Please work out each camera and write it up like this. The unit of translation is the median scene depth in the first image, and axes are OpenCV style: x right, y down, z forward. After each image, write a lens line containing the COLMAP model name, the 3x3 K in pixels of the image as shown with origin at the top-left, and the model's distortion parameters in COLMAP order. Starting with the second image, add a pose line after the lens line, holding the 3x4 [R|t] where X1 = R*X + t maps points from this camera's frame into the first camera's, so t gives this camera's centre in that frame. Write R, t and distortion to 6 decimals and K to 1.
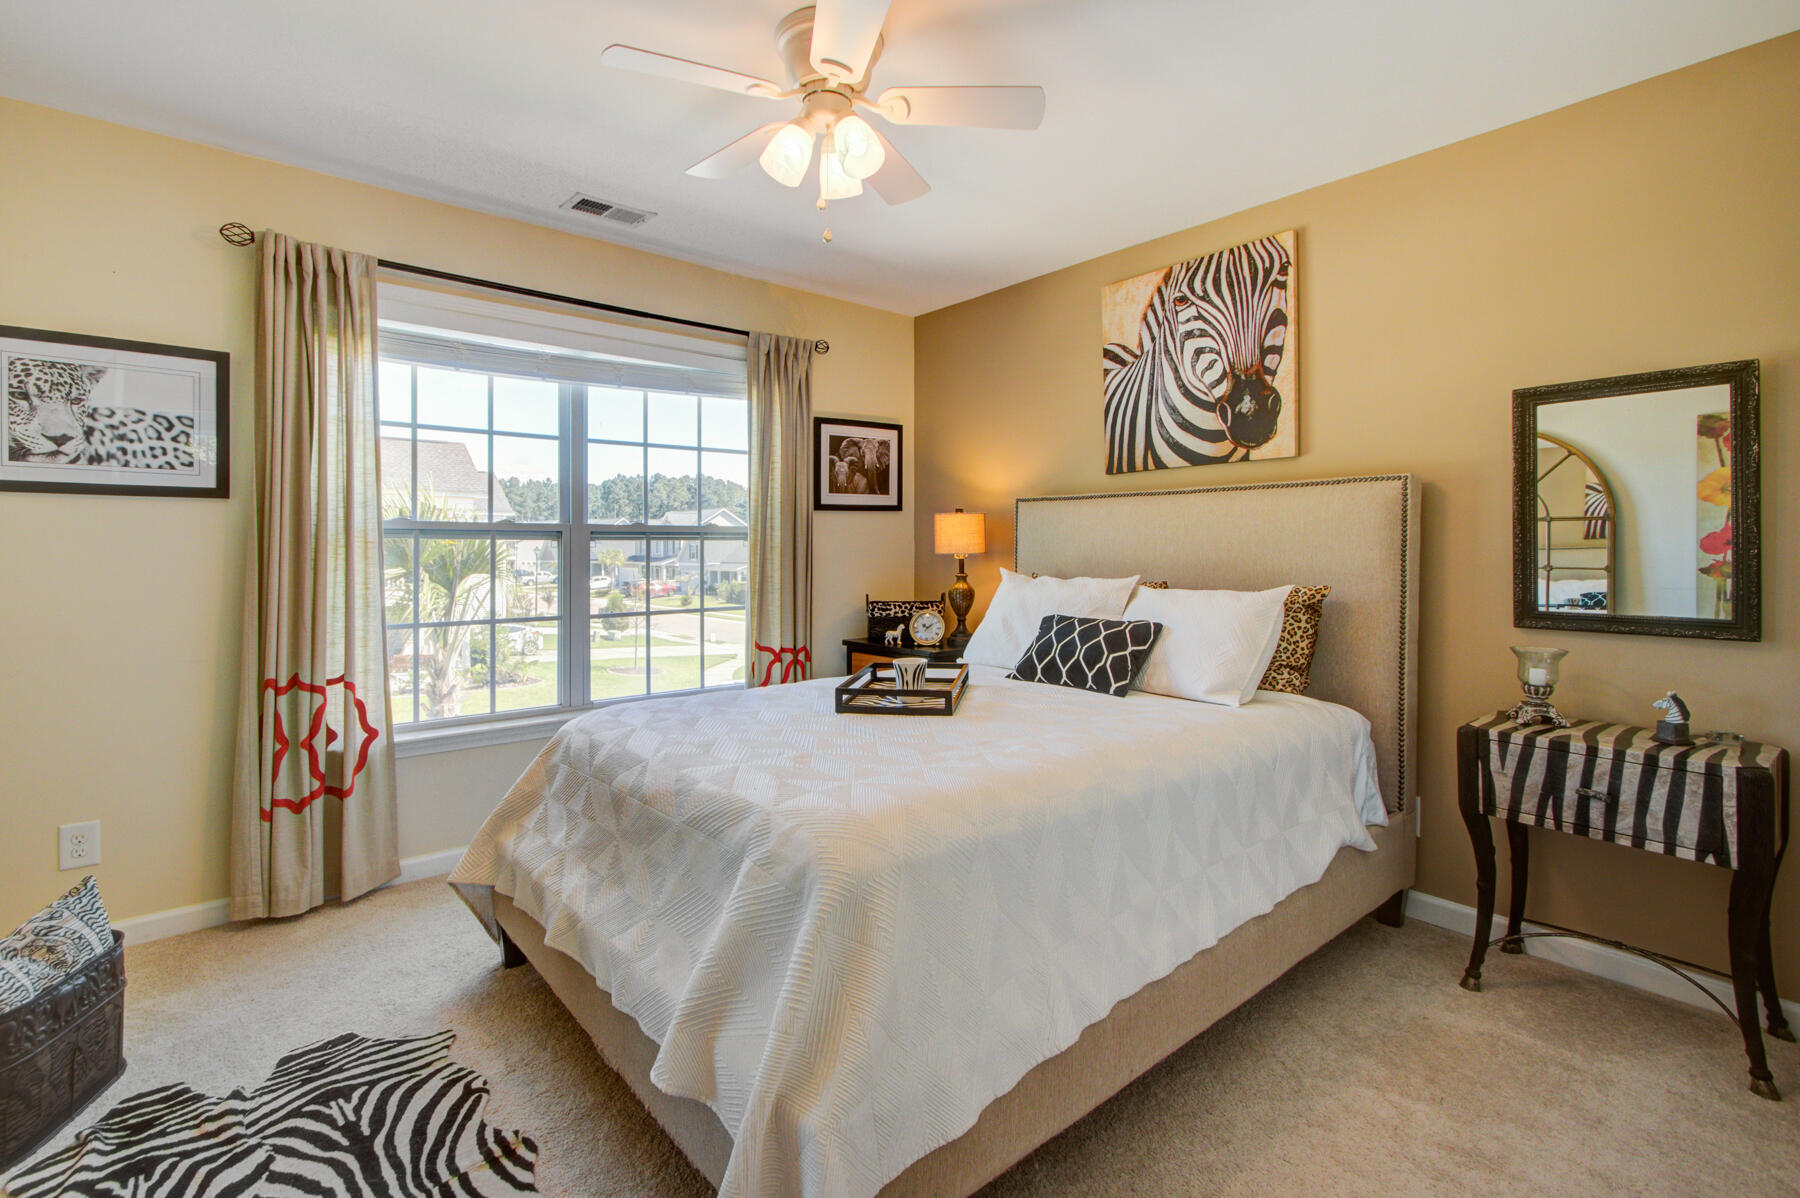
lens RADIAL K [[841.9, 0, 898.0], [0, 841.9, 555.5], [0, 0, 1]] dist [0.000529, 0.002227]
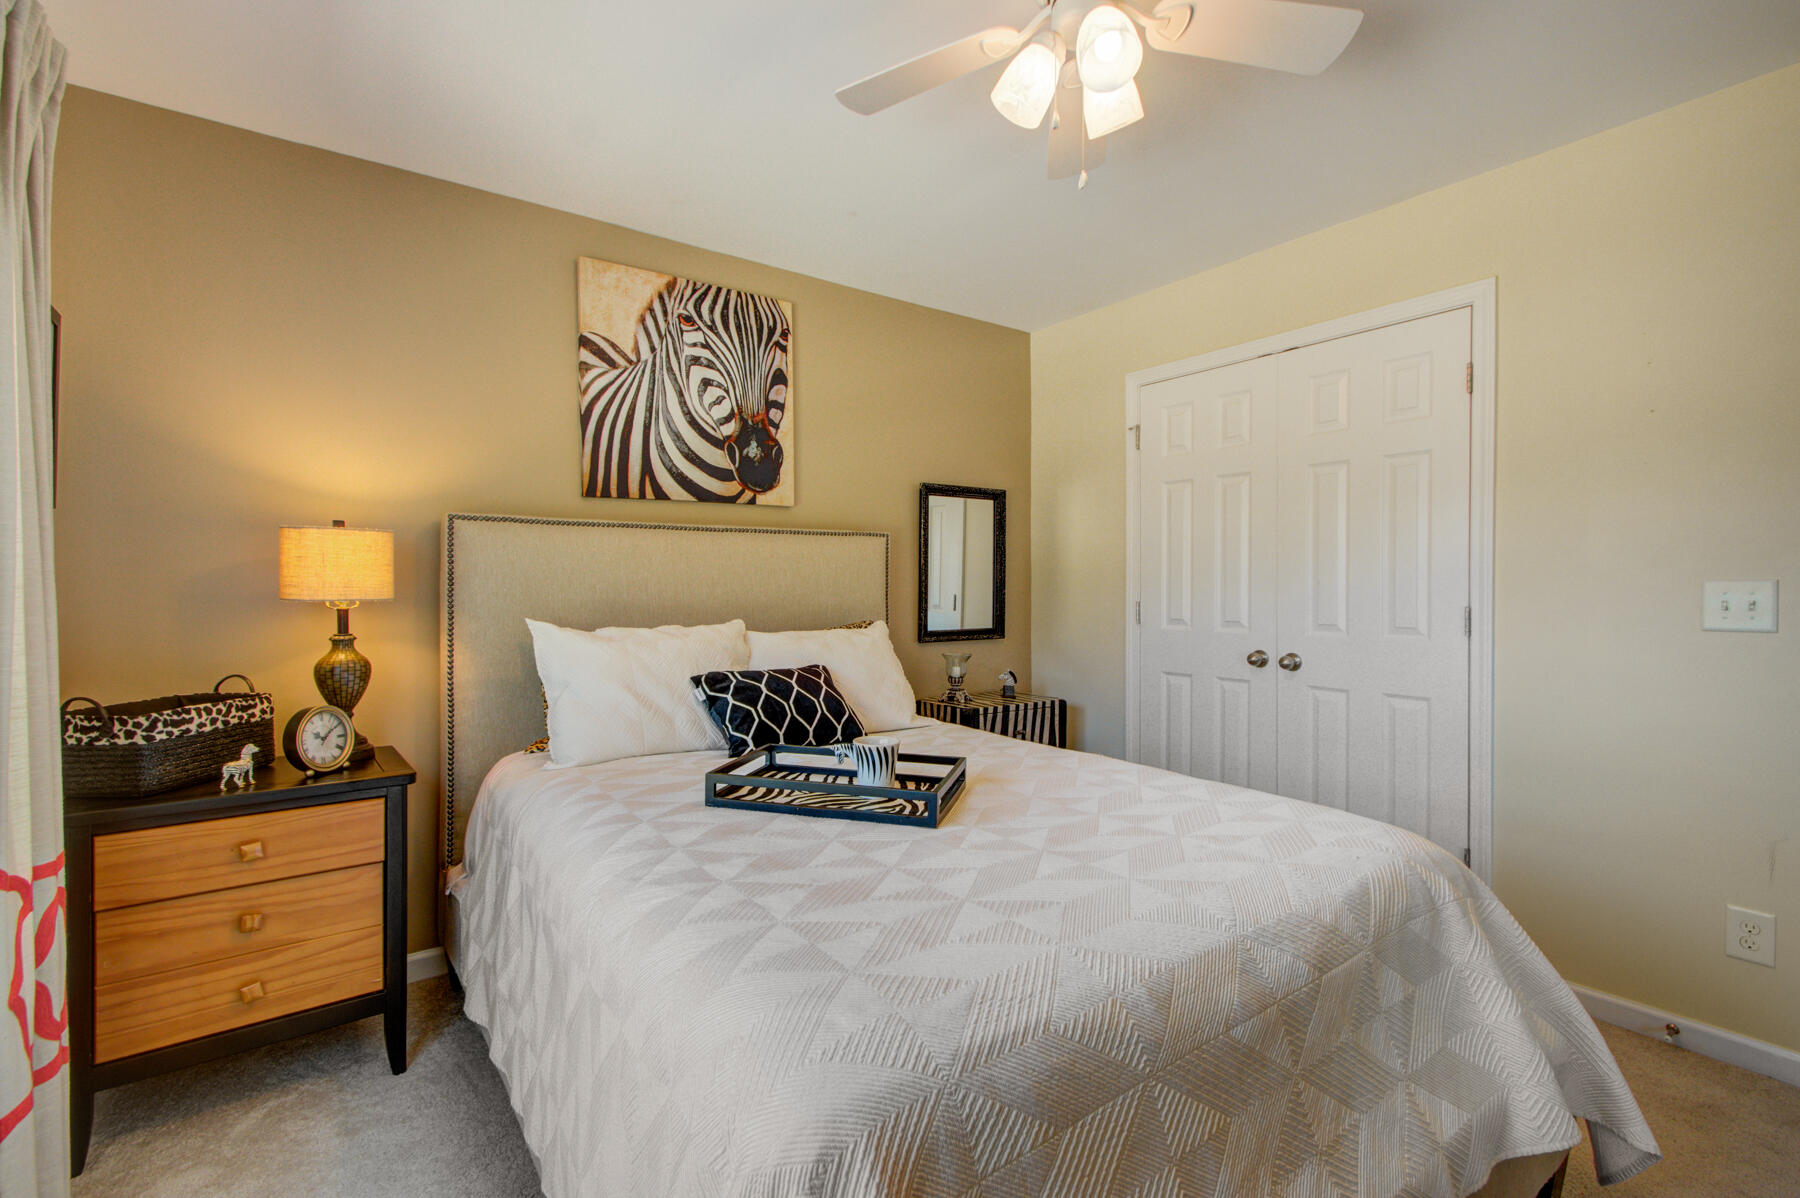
lens RADIAL K [[841.9, 0, 901.0], [0, 841.9, 588.3], [0, 0, 1]] dist [0.000529, 0.002227]
pose [[0.055460, 0.000410, 0.998461, -0.576895], [0.009241, 0.999957, -0.000924, -0.007331], [-0.998418, 0.009278, 0.055454, 0.730851]]
